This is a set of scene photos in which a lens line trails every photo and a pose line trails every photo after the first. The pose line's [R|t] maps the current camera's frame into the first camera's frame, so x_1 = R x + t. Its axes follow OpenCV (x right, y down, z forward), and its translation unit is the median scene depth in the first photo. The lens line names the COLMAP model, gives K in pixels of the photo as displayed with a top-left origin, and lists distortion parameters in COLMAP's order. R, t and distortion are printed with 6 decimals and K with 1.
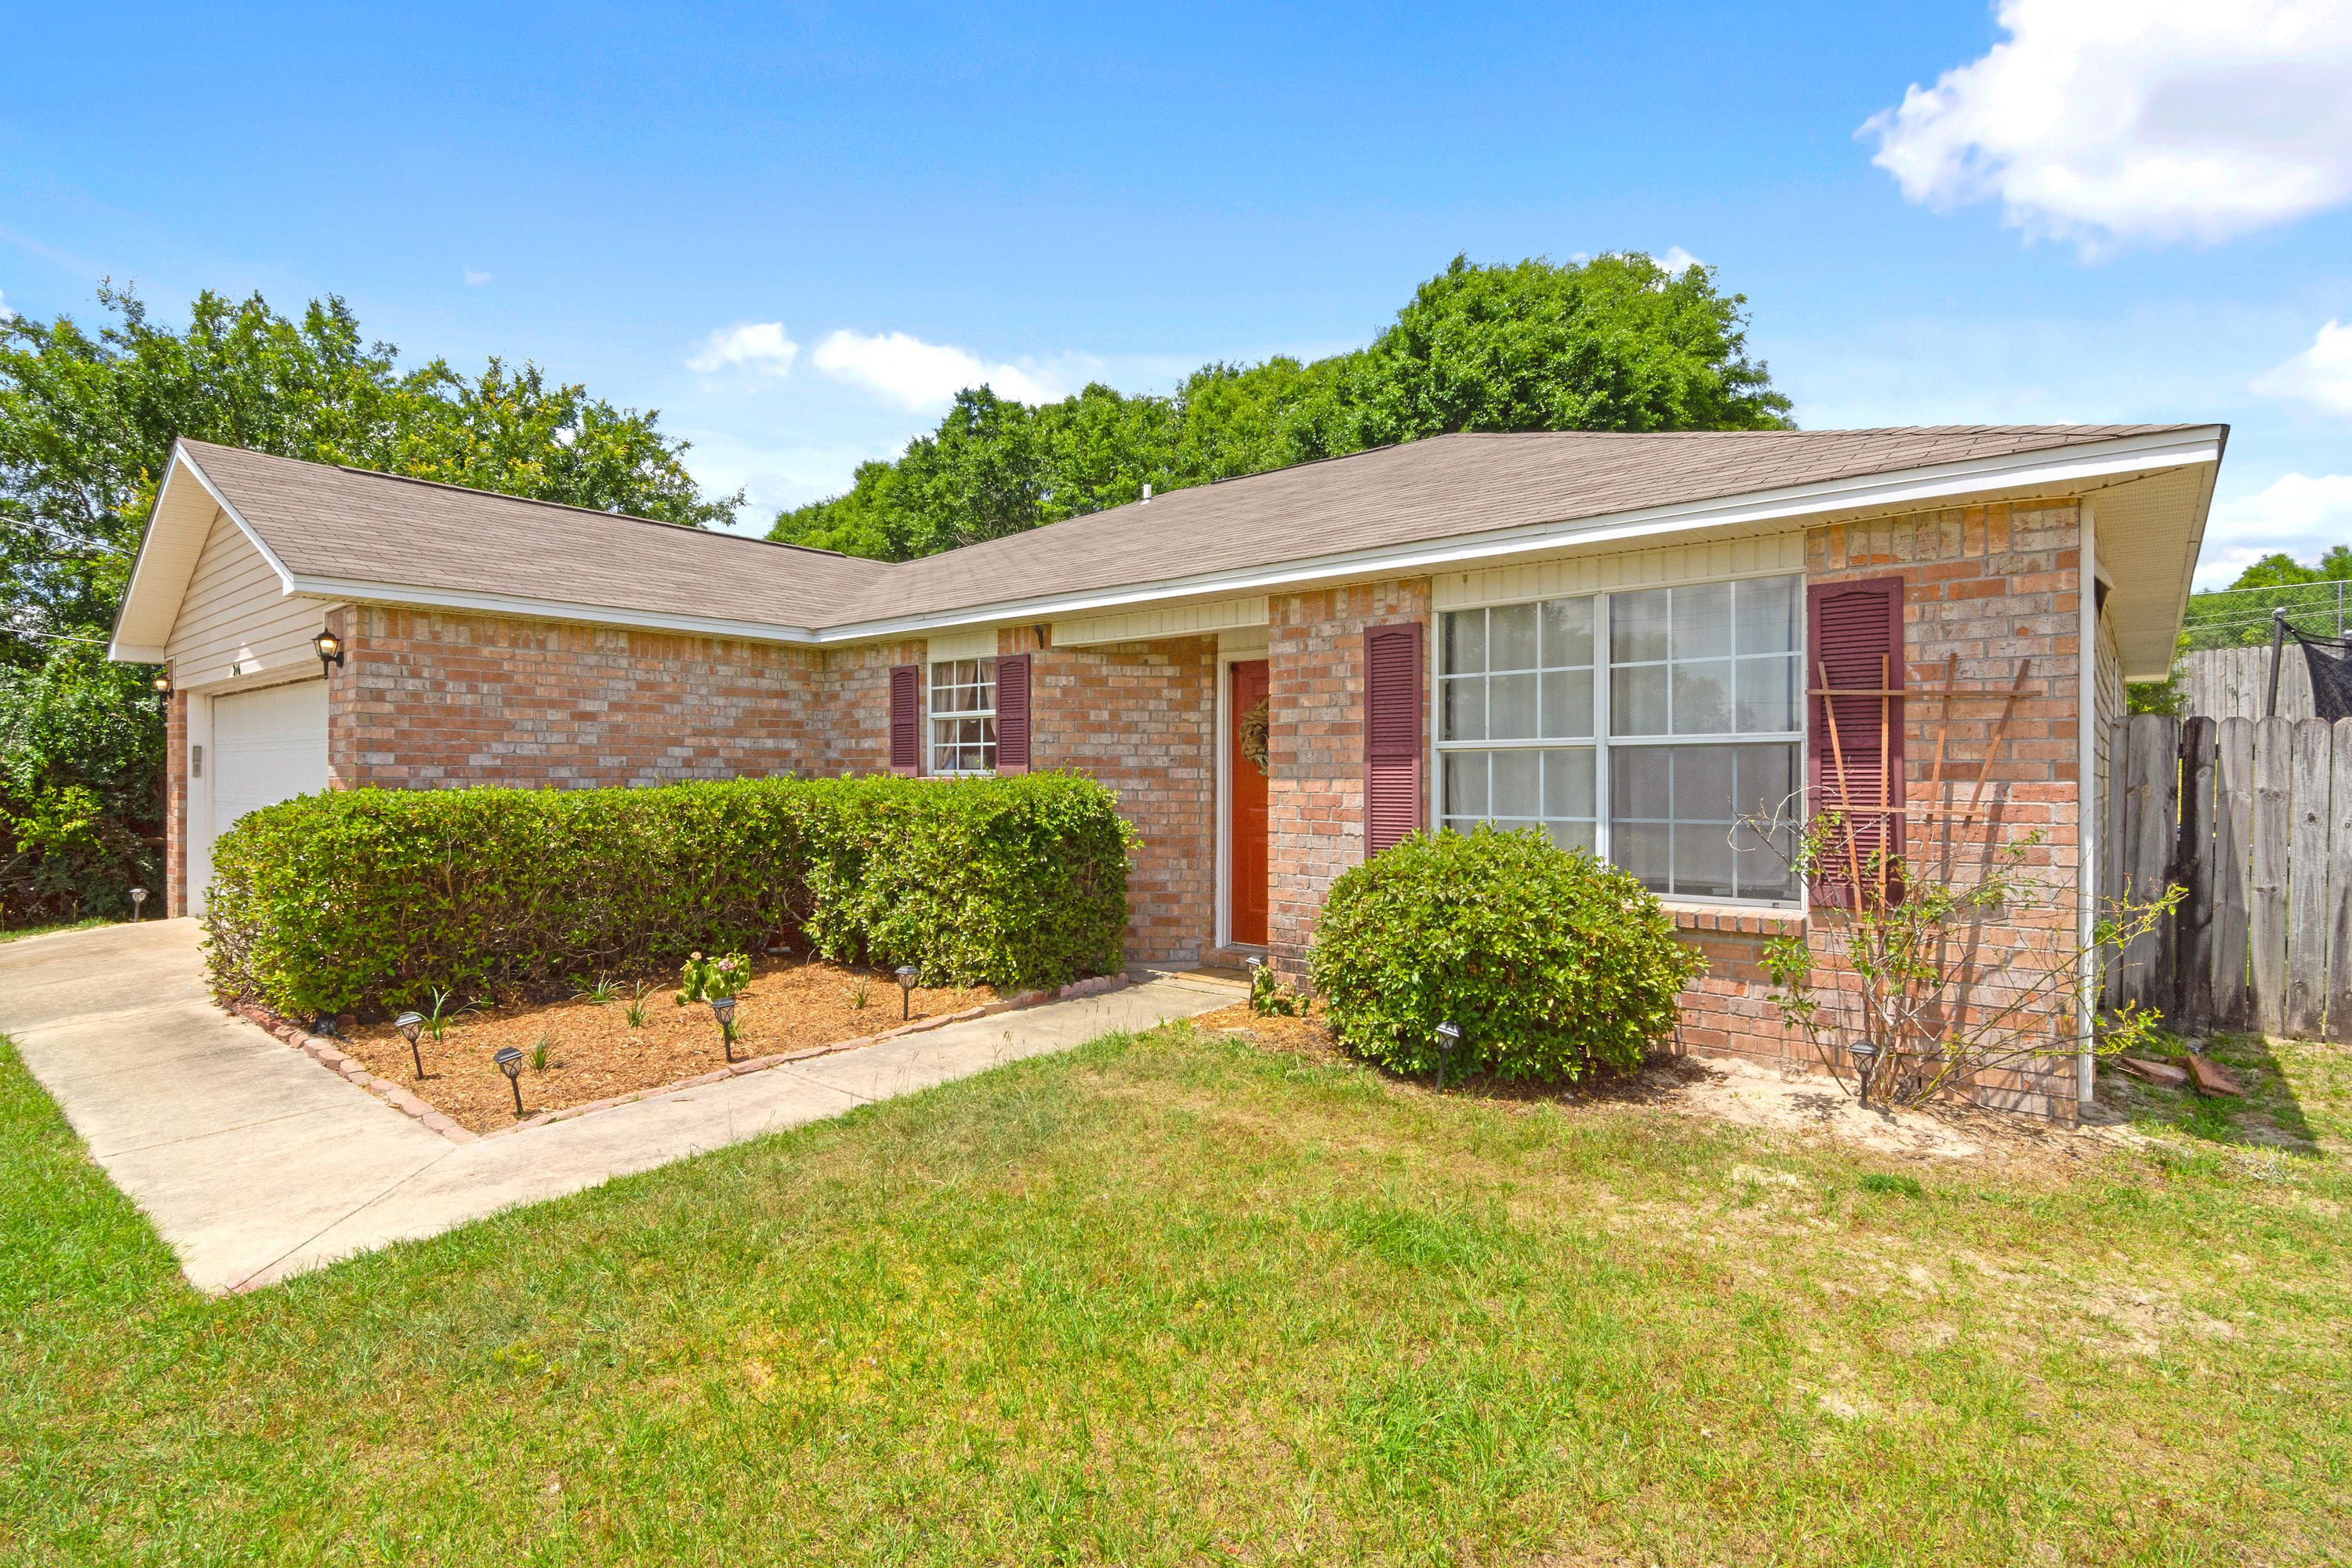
lens RADIAL K [[1122.5, 0, 1135.8], [0, 1122.5, 787.4], [0, 0, 1]] dist [-0.000422, -0.000049]
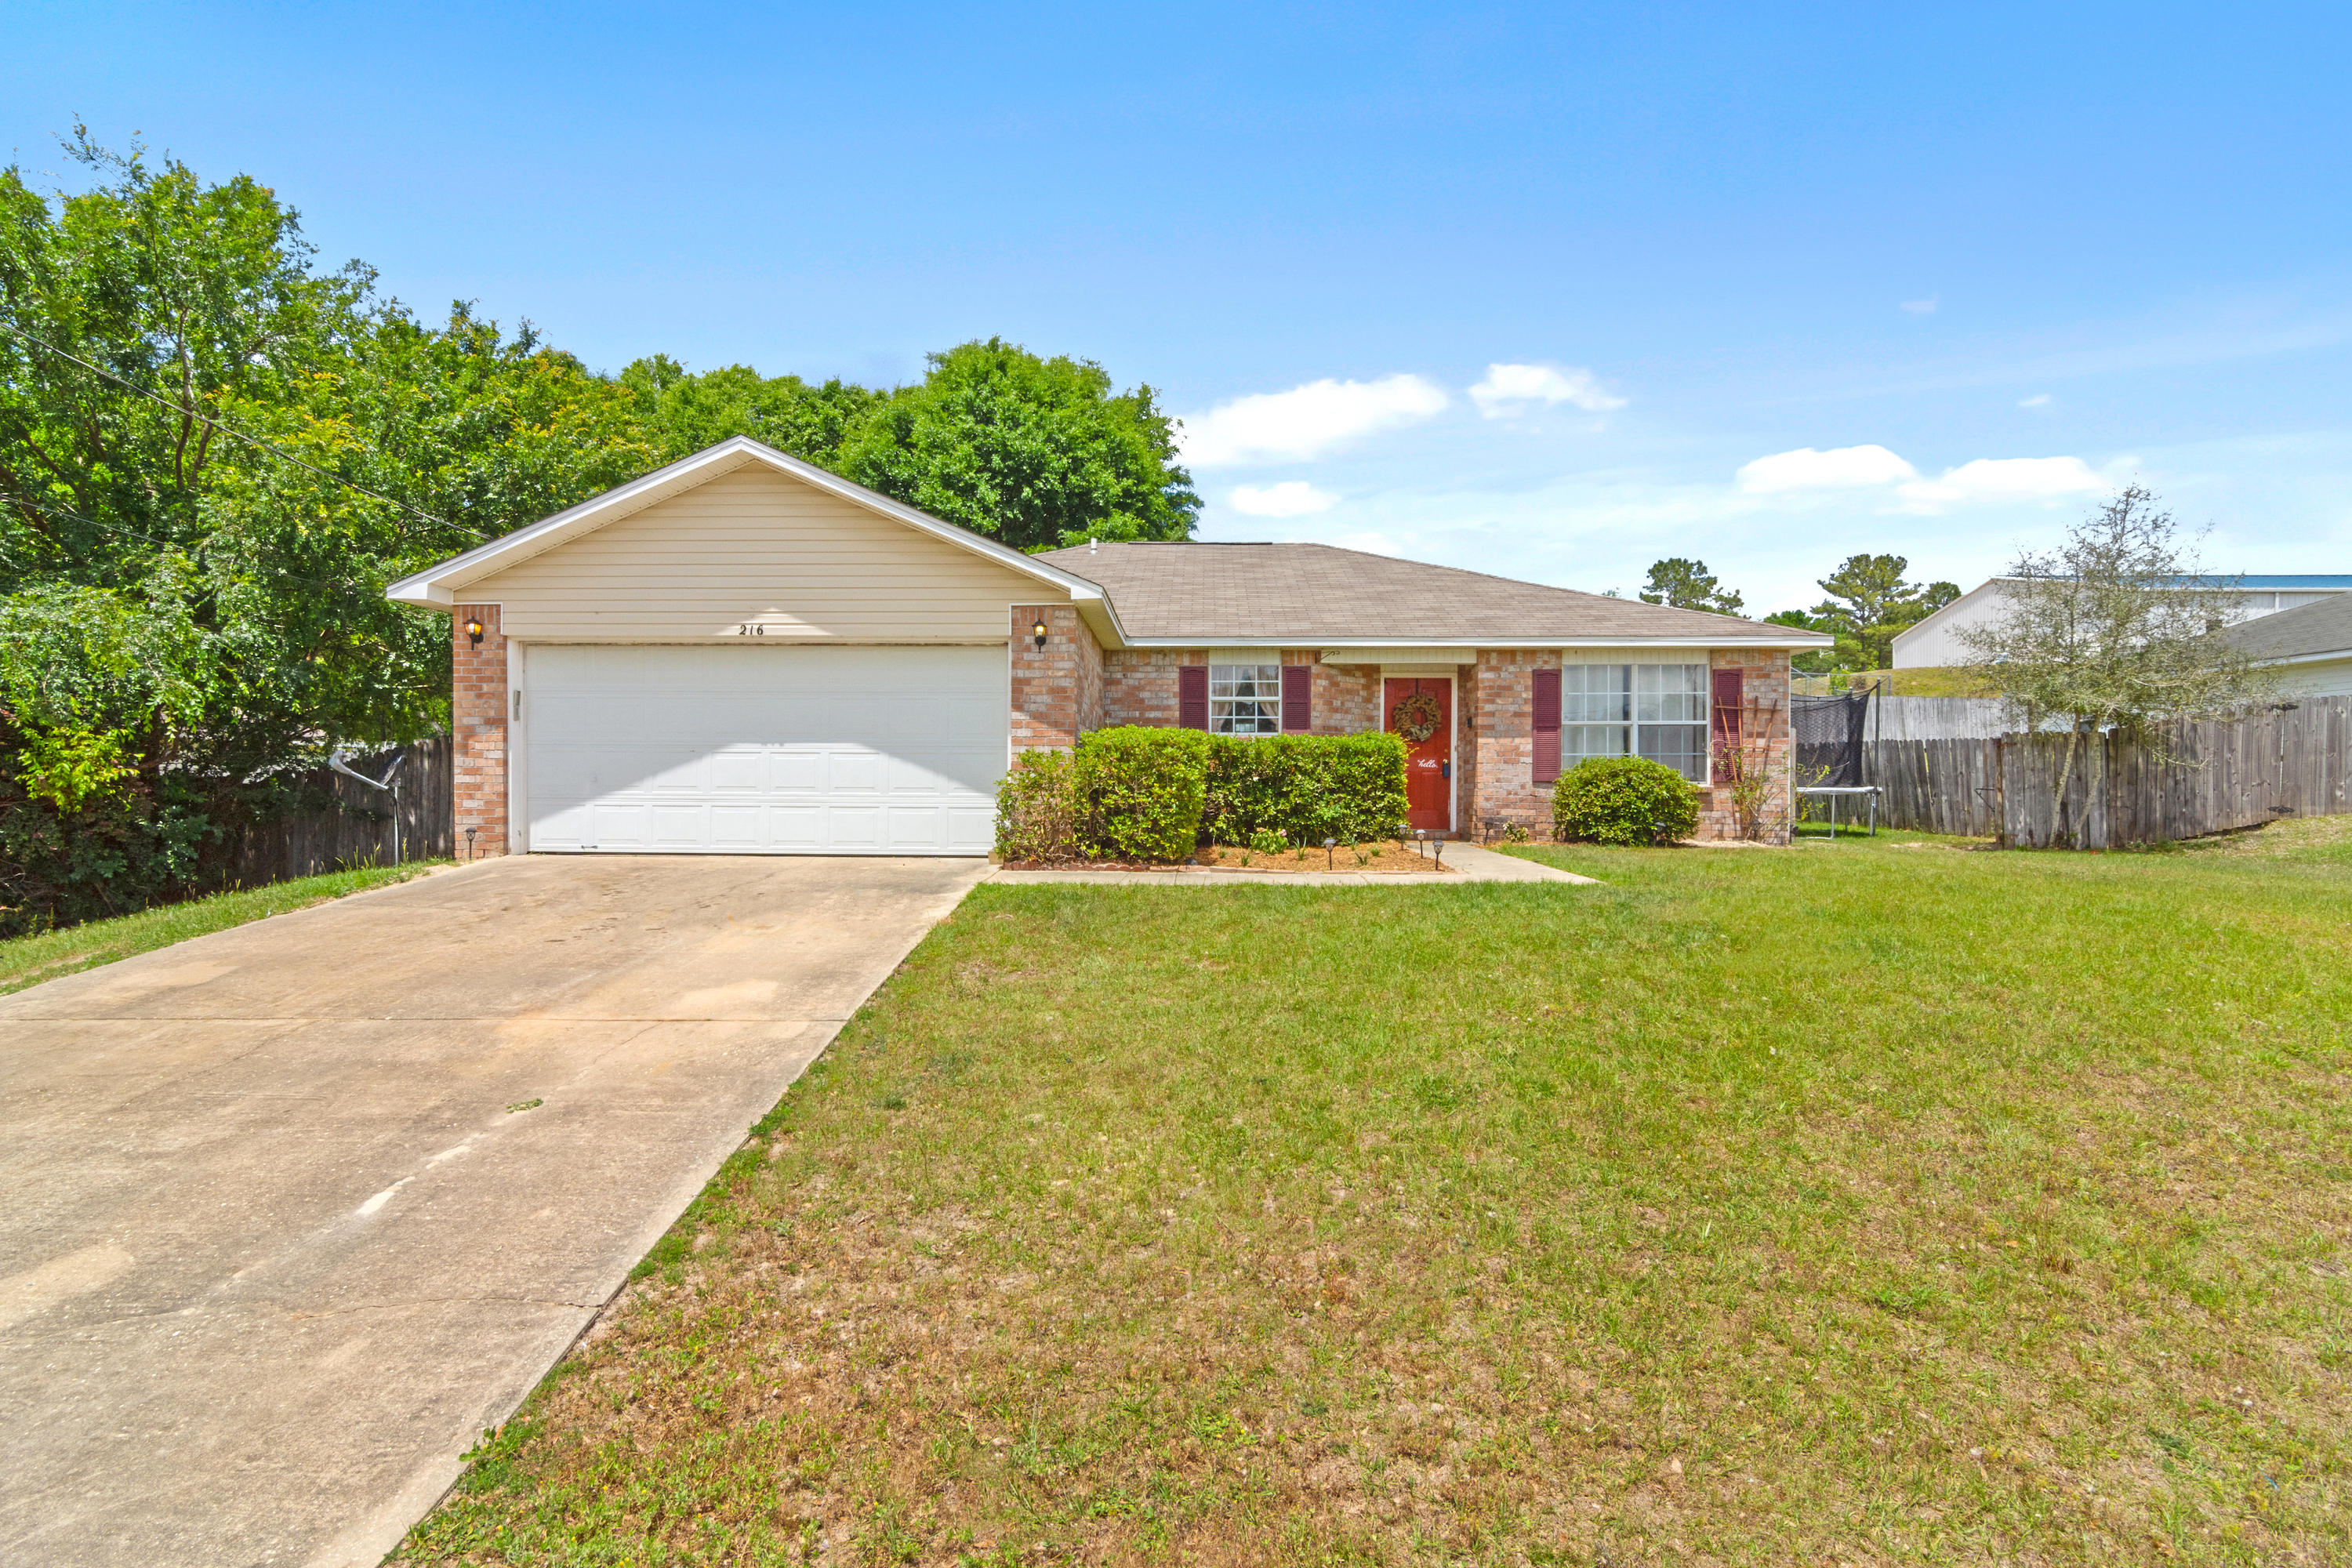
lens RADIAL K [[1122.5, 0, 1135.8], [0, 1122.5, 787.4], [0, 0, 1]] dist [-0.000422, -0.000049]
pose [[0.799806, 0.003679, 0.600247, -1.531473], [0.001480, 0.999966, -0.008100, 0.094389], [-0.600257, 0.007367, 0.799773, -0.265340]]
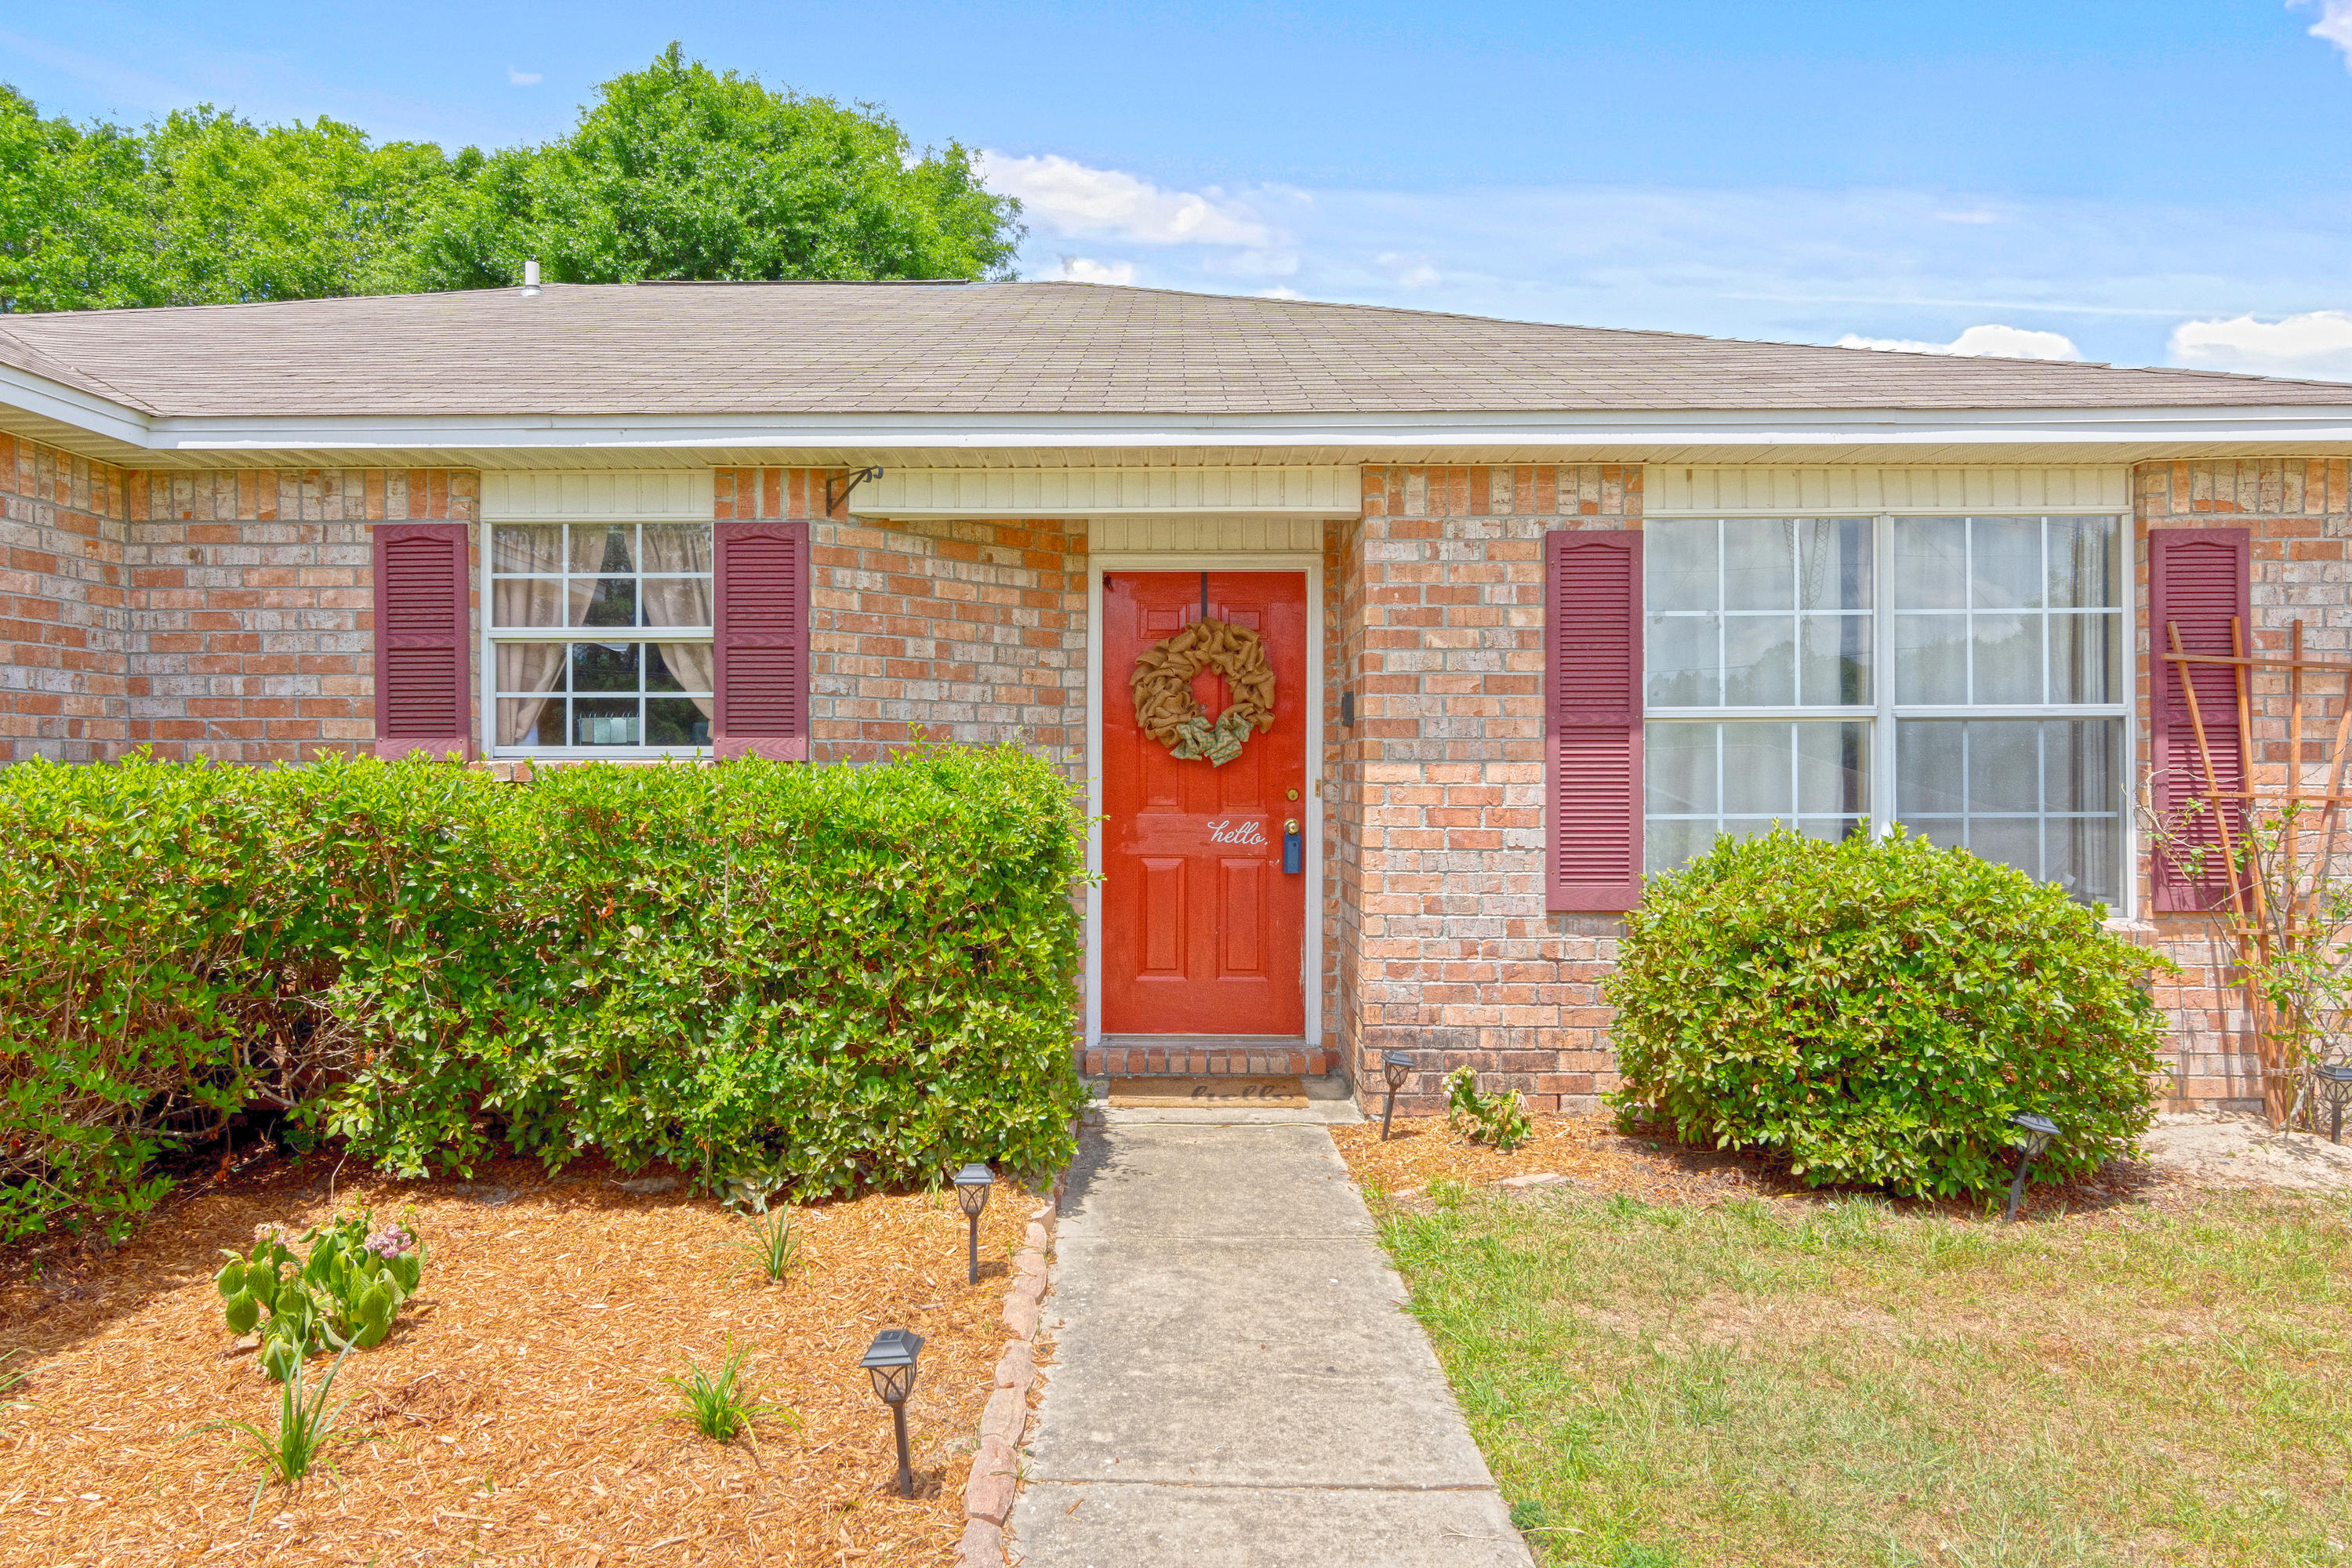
lens RADIAL K [[1482.8, 0, 1129.3], [0, 1482.8, 771.0], [0, 0, 1]] dist [-0.000379, -0.000261]
pose [[0.774272, 0.000070, 0.632852, -0.464192], [0.006963, 0.999939, -0.008630, 0.003158], [-0.632814, 0.011089, 0.774224, 0.421919]]
